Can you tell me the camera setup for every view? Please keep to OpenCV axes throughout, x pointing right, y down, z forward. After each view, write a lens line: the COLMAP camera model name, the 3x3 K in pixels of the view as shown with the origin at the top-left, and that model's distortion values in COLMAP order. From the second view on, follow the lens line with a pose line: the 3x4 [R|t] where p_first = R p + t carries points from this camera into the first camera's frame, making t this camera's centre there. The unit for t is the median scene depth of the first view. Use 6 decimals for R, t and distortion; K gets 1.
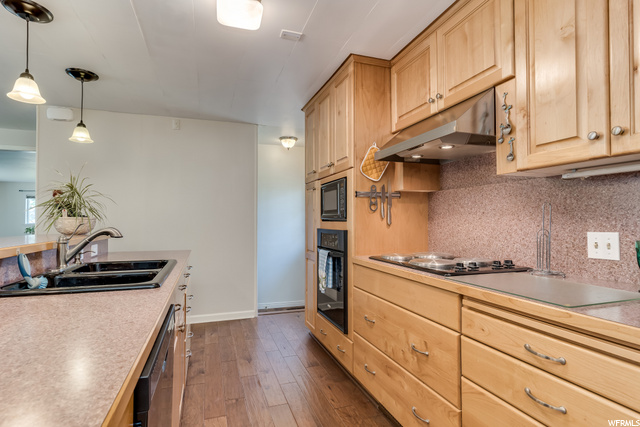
lens RADIAL K [[326.0, 0, 317.4], [0, 326.0, 215.1], [0, 0, 1]] dist [0.000776, 0.000021]
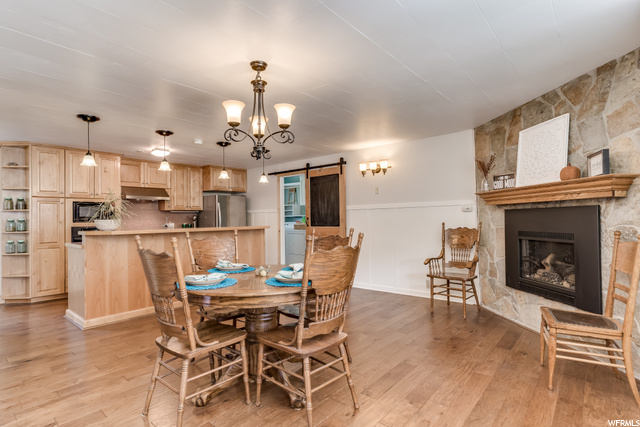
lens RADIAL K [[326.0, 0, 317.4], [0, 326.0, 215.1], [0, 0, 1]] dist [0.000776, 0.000021]
pose [[-0.511270, 0.013999, 0.859306, -2.478410], [-0.001971, 0.999846, -0.017462, 0.007297], [-0.859418, -0.010621, -0.511164, 0.888983]]
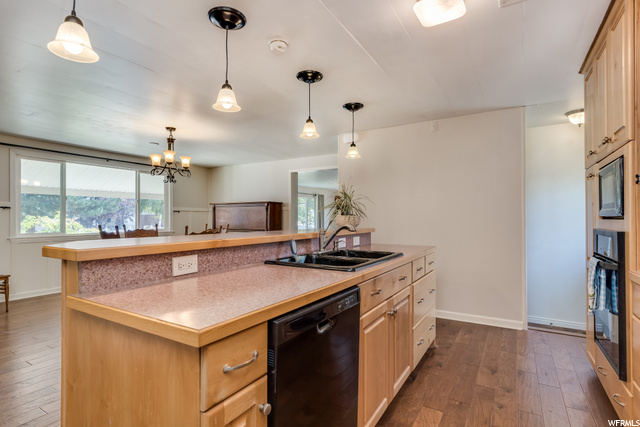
lens RADIAL K [[326.0, 0, 317.4], [0, 326.0, 215.1], [0, 0, 1]] dist [0.000776, 0.000021]
pose [[0.639471, -0.007124, -0.768782, 0.195380], [0.012731, 0.999918, 0.001324, 0.000929], [0.768710, -0.010634, 0.639509, 0.049751]]
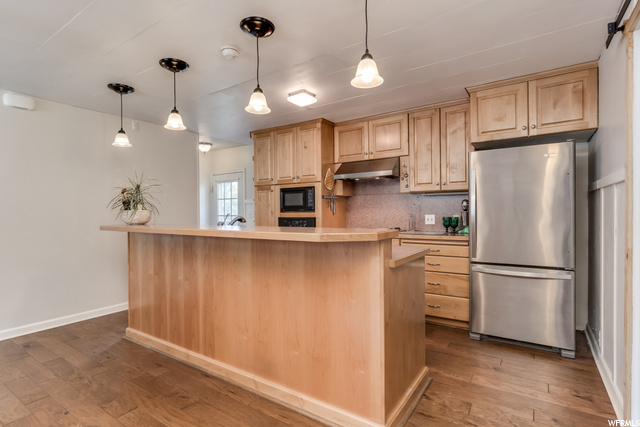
lens RADIAL K [[326.0, 0, 317.4], [0, 326.0, 215.1], [0, 0, 1]] dist [0.000776, 0.000021]
pose [[0.797139, -0.013680, 0.603641, -0.892984], [-0.000713, 0.999721, 0.023597, -0.005850], [-0.603796, -0.019241, 0.796907, -0.371086]]
